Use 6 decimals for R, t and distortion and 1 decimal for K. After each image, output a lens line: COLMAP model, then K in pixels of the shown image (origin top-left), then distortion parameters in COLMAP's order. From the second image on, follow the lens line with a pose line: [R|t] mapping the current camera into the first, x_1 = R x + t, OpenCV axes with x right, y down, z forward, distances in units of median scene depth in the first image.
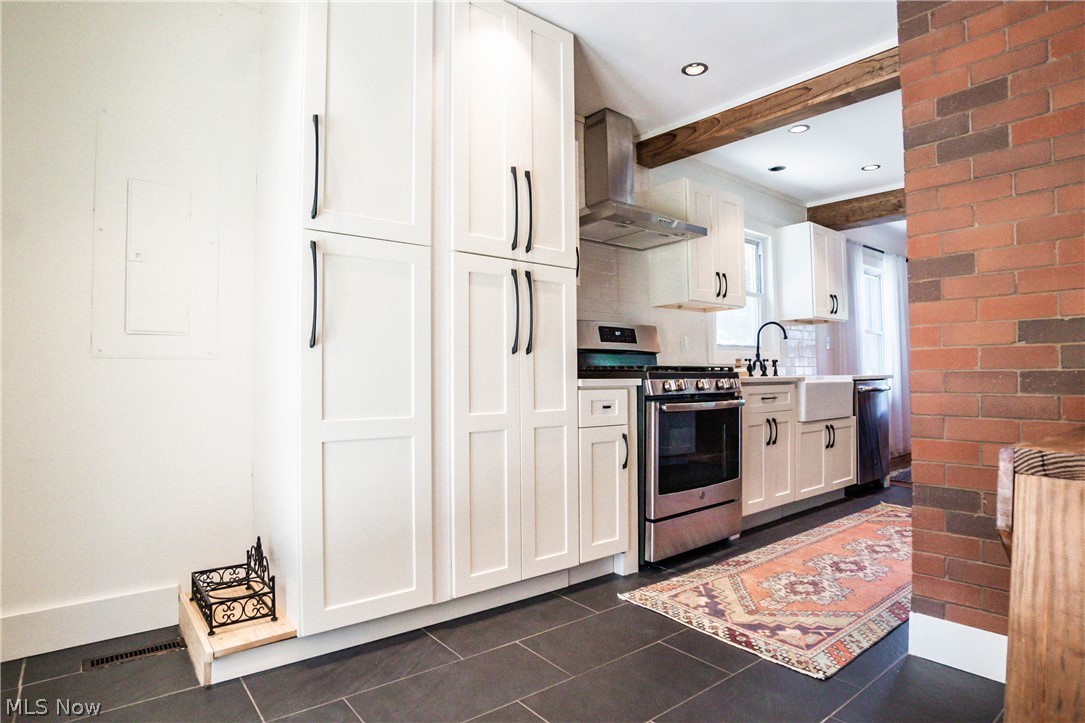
lens RADIAL K [[575.6, 0, 547.4], [0, 575.6, 365.8], [0, 0, 1]] dist [-0.078466, 0.028046]
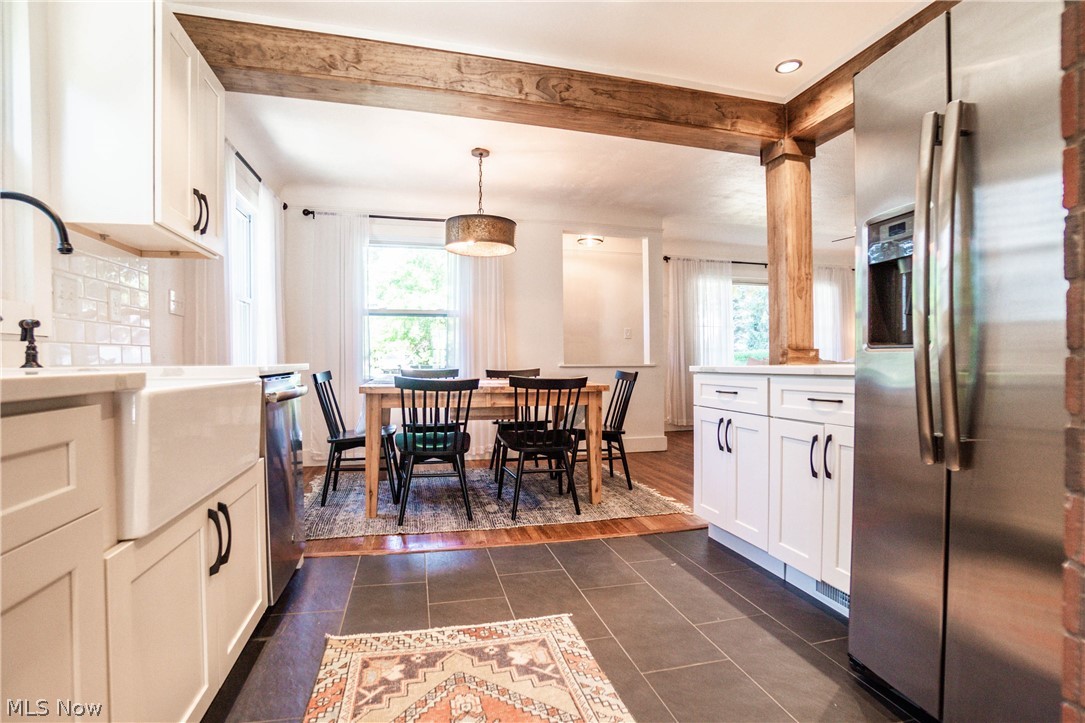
lens RADIAL K [[523.4, 0, 544.8], [0, 523.4, 365.7], [0, 0, 1]] dist [-0.073652, 0.026504]
pose [[0.414286, -0.003200, 0.910141, 0.313764], [-0.015919, 0.999815, 0.010762, 0.010795], [-0.910007, -0.018947, 0.414159, 0.726935]]
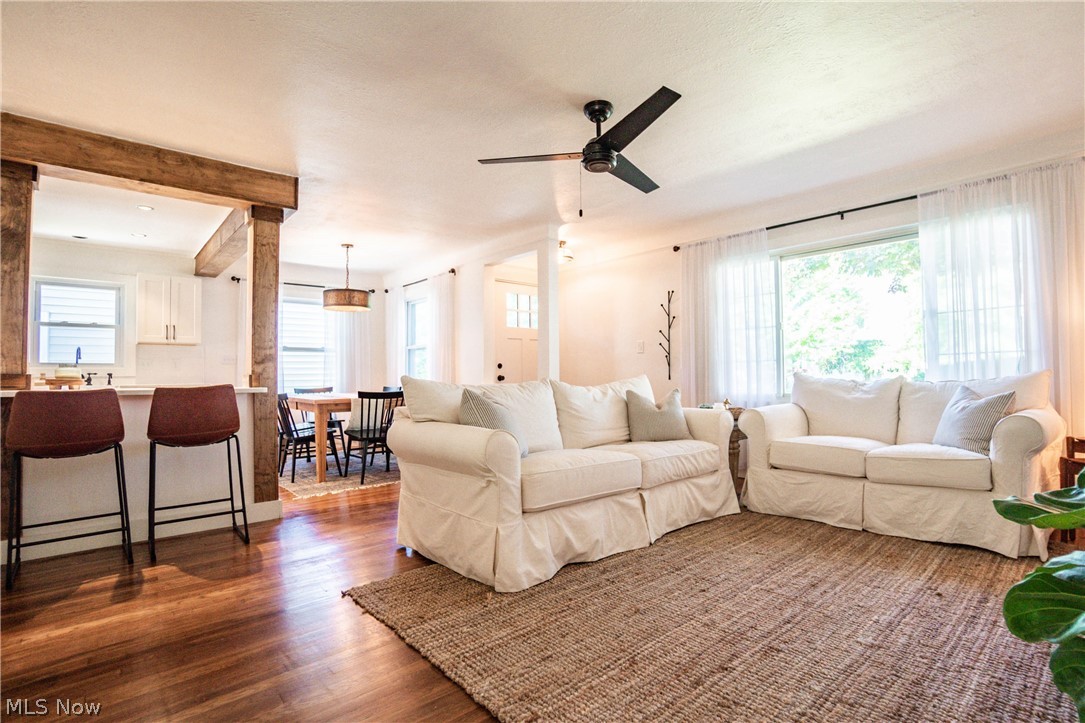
lens RADIAL K [[523.4, 0, 544.8], [0, 523.4, 365.7], [0, 0, 1]] dist [-0.073652, 0.026504]
pose [[0.999327, -0.002725, 0.036575, 1.748534], [0.002942, 0.999978, -0.005877, -0.023514], [-0.036558, 0.005981, 0.999314, -0.325109]]
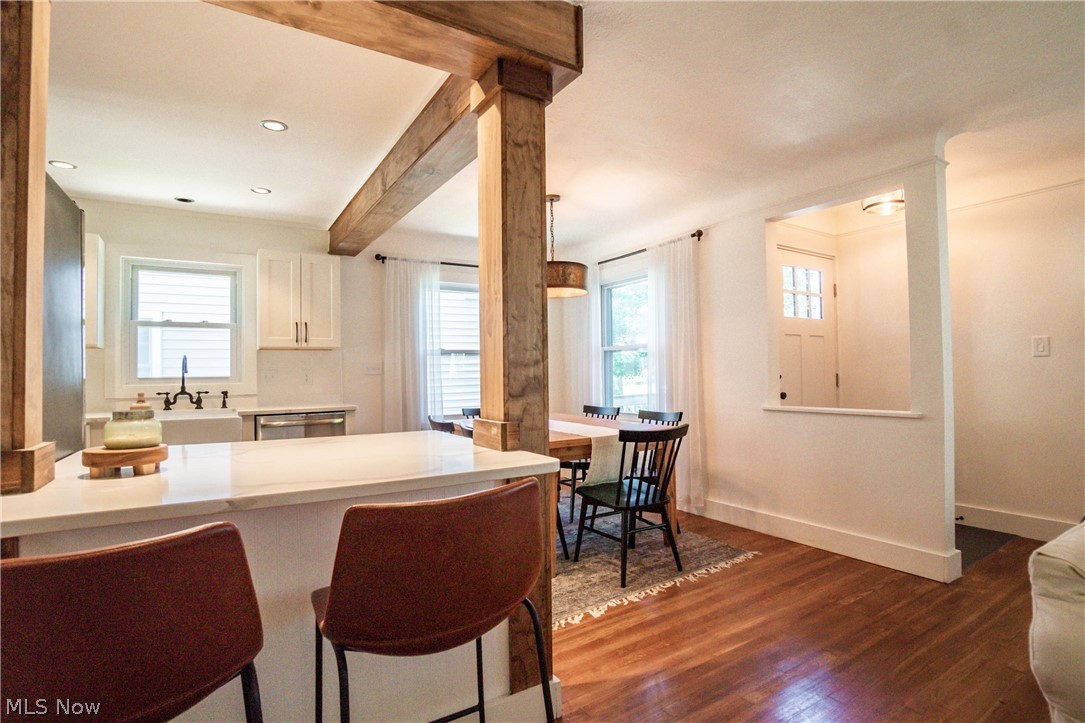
lens RADIAL K [[523.4, 0, 544.8], [0, 523.4, 365.7], [0, 0, 1]] dist [-0.073652, 0.026504]
pose [[0.992735, -0.010029, -0.119905, 1.313496], [0.010553, 0.999937, 0.003735, -0.065309], [0.119860, -0.004974, 0.992778, 0.223955]]
